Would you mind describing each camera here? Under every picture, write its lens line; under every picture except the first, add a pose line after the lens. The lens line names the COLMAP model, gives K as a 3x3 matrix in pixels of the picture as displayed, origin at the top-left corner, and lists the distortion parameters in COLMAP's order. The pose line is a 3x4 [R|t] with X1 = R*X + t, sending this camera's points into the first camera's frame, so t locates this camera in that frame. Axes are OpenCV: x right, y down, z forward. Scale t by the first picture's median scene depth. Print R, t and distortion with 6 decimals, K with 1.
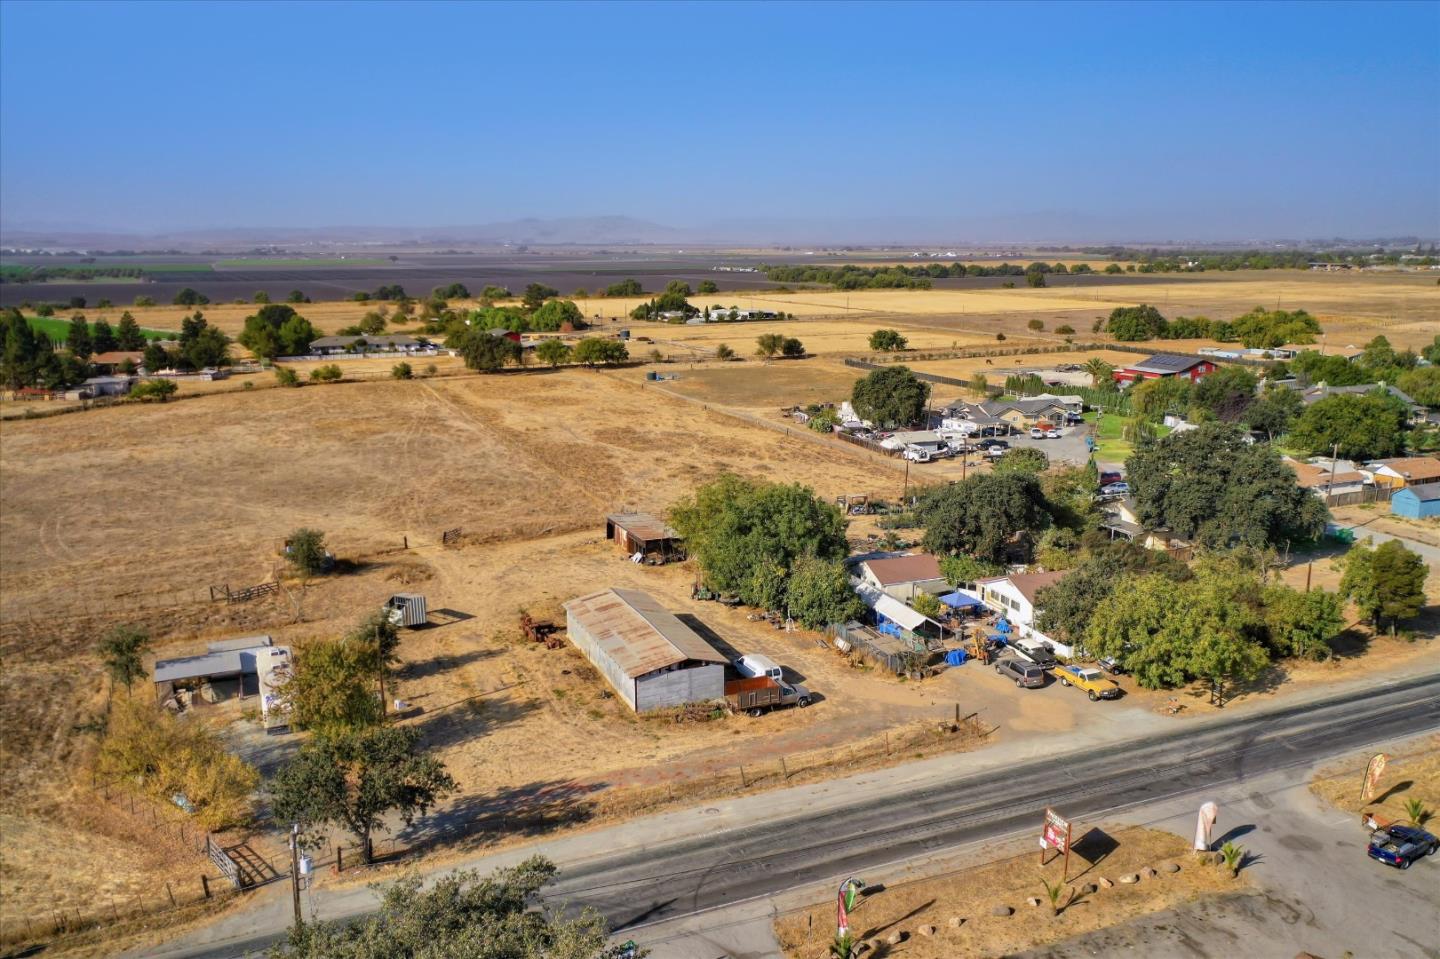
lens RADIAL K [[1144.1, 0, 711.3], [0, 1144.1, 475.9], [0, 0, 1]] dist [0.013418, 0.005039]
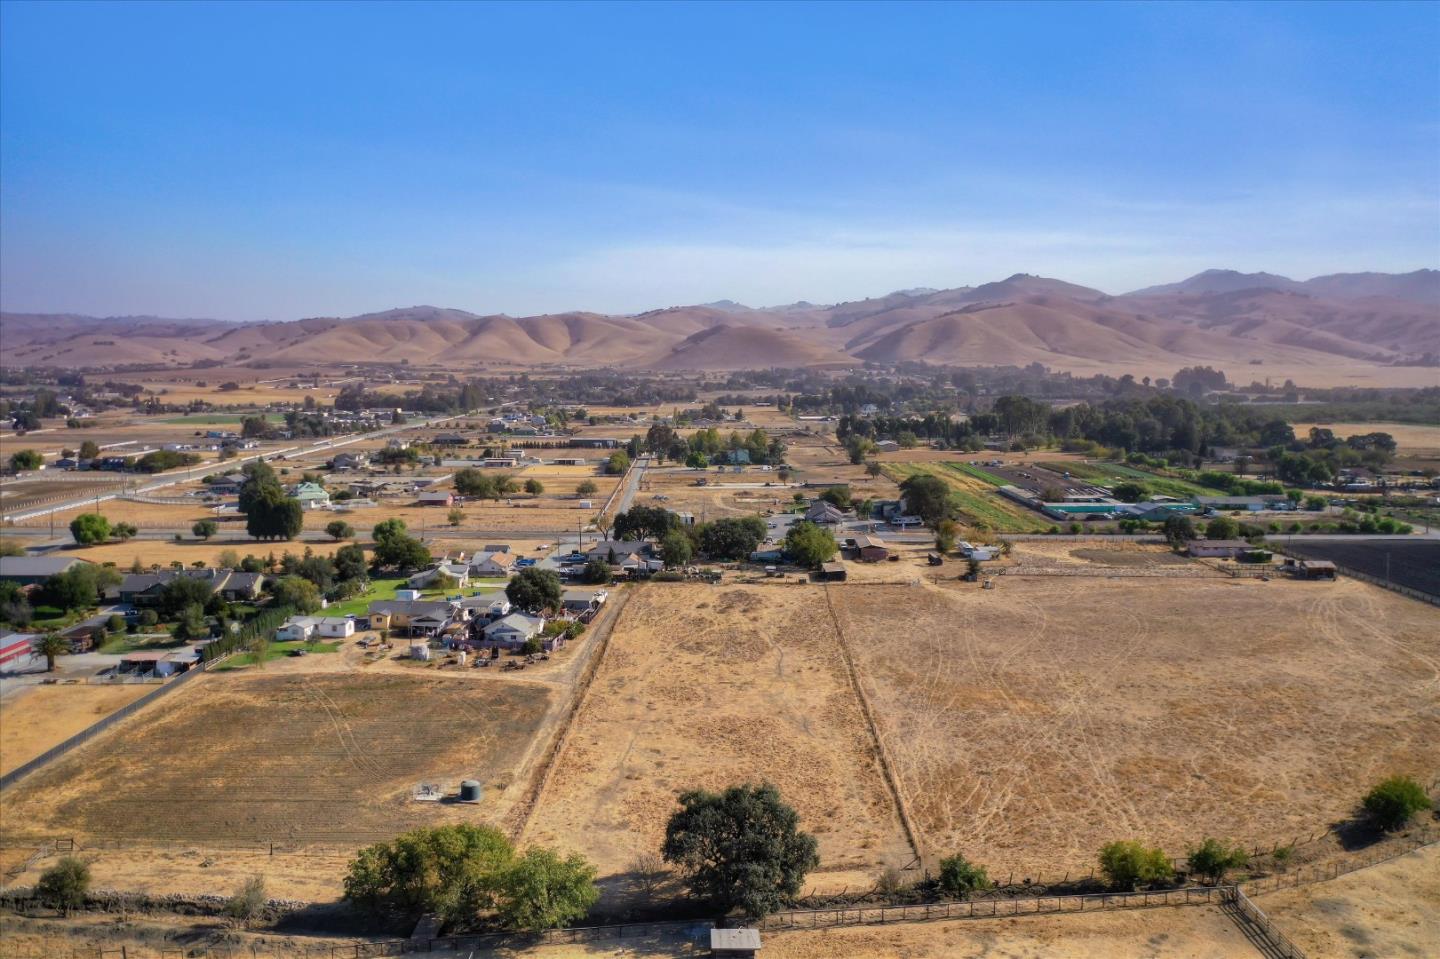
lens RADIAL K [[1144.1, 0, 715.1], [0, 1144.1, 481.4], [0, 0, 1]] dist [0.013418, 0.005039]
pose [[-0.907420, -0.038866, 0.418423, -0.810404], [0.086773, 0.956924, 0.277068, -0.791790], [-0.411168, 0.287725, -0.864960, 3.083326]]
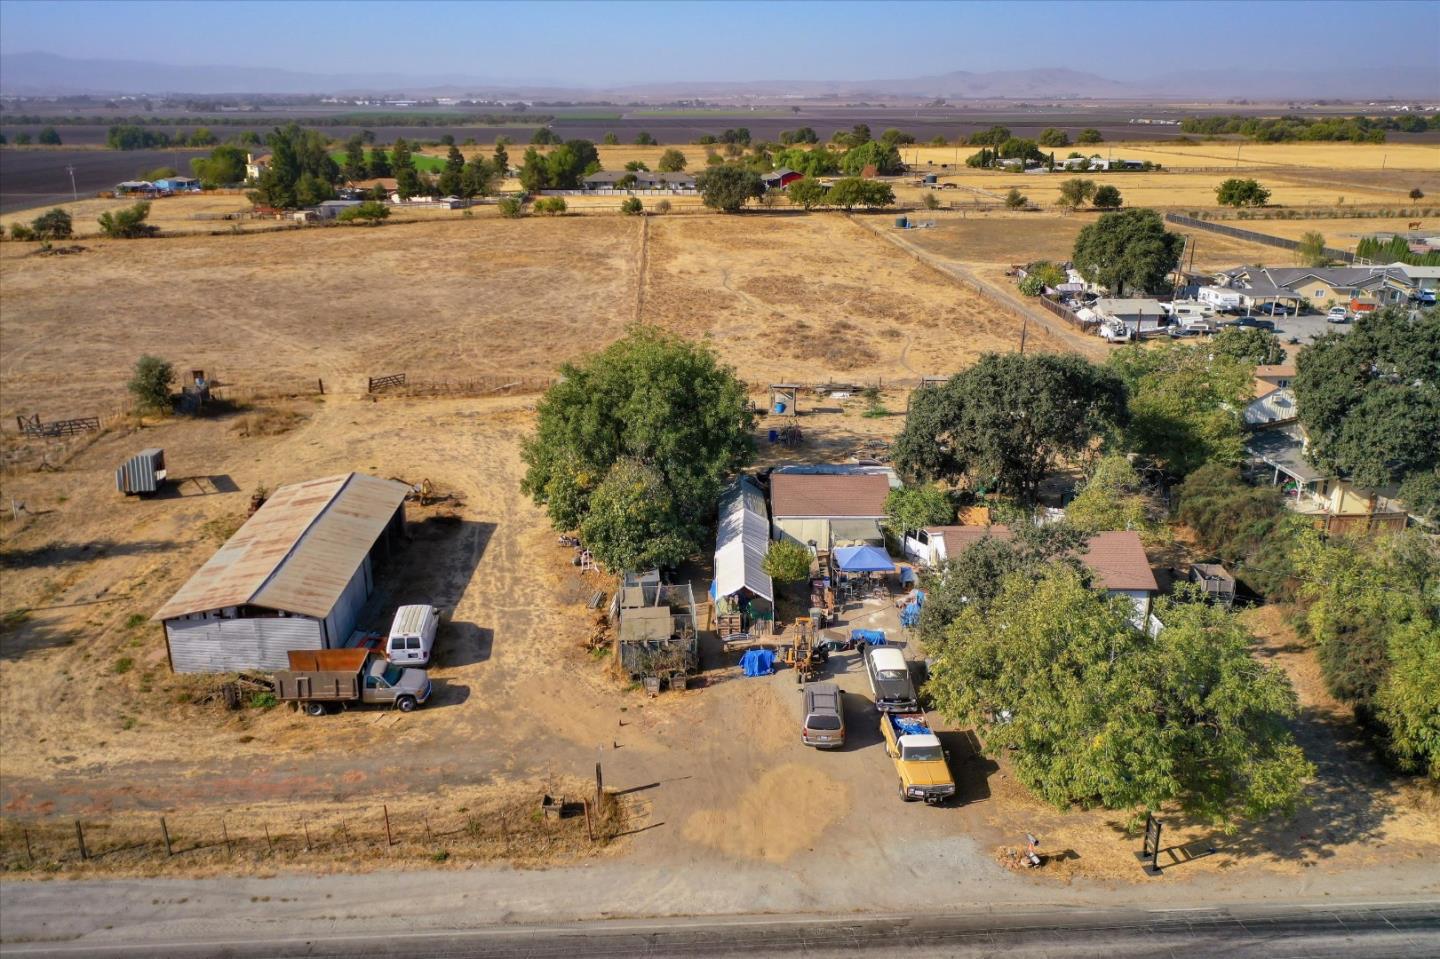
lens RADIAL K [[1144.1, 0, 711.4], [0, 1144.1, 472.5], [0, 0, 1]] dist [0.013418, 0.005039]
pose [[0.936091, 0.113148, -0.333064, 0.270644], [-0.074329, 0.989100, 0.127110, -0.005043], [0.343816, -0.094230, 0.934297, 0.336234]]
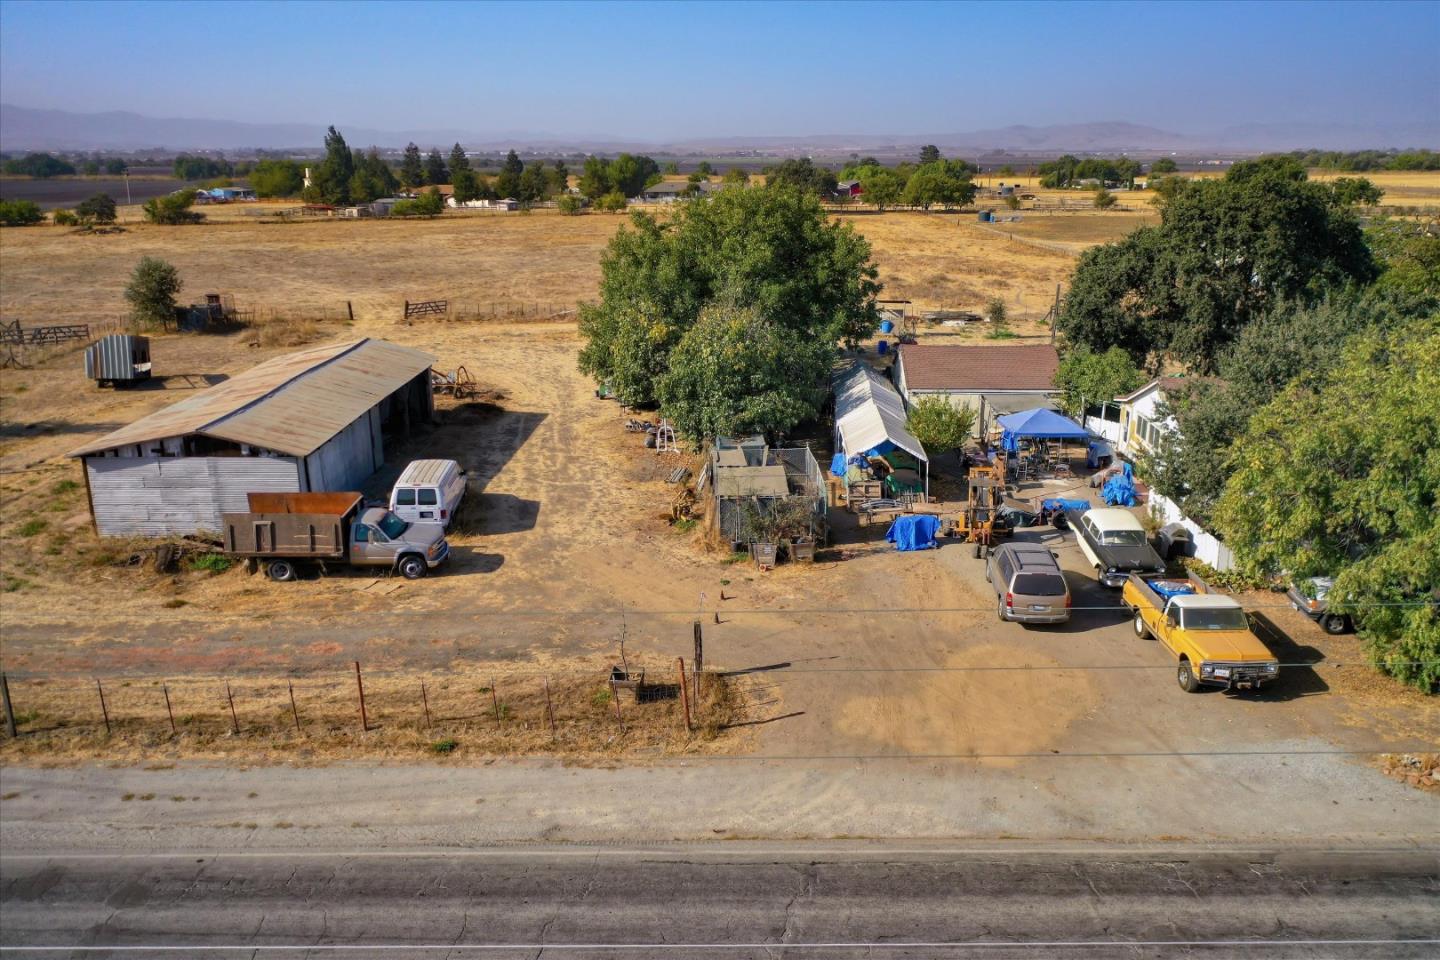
lens RADIAL K [[1144.1, 0, 711.9], [0, 1144.1, 481.7], [0, 0, 1]] dist [0.013418, 0.005039]
pose [[0.918457, 0.110457, -0.379784, 0.217235], [-0.080505, 0.992320, 0.093918, 0.079280], [0.387241, -0.055685, 0.920295, 0.438239]]
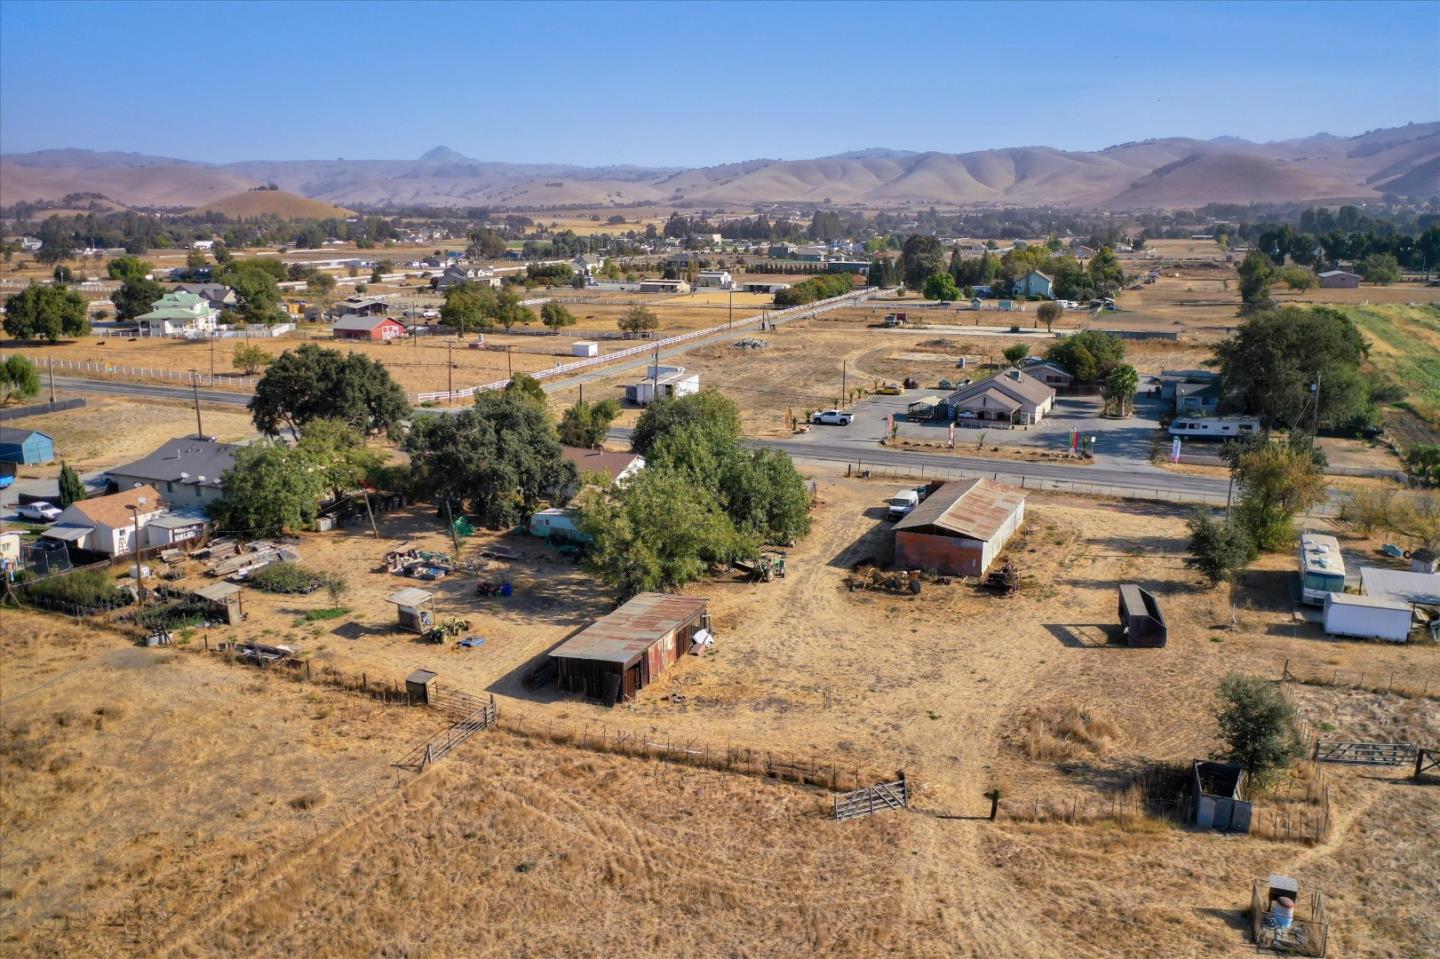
lens RADIAL K [[1144.1, 0, 714.9], [0, 1144.1, 485.7], [0, 0, 1]] dist [0.013418, 0.005039]
pose [[-0.673645, -0.166511, 0.720053, -0.485574], [0.149023, 0.923673, 0.353016, -0.215287], [-0.723875, 0.345112, -0.597414, 1.299000]]
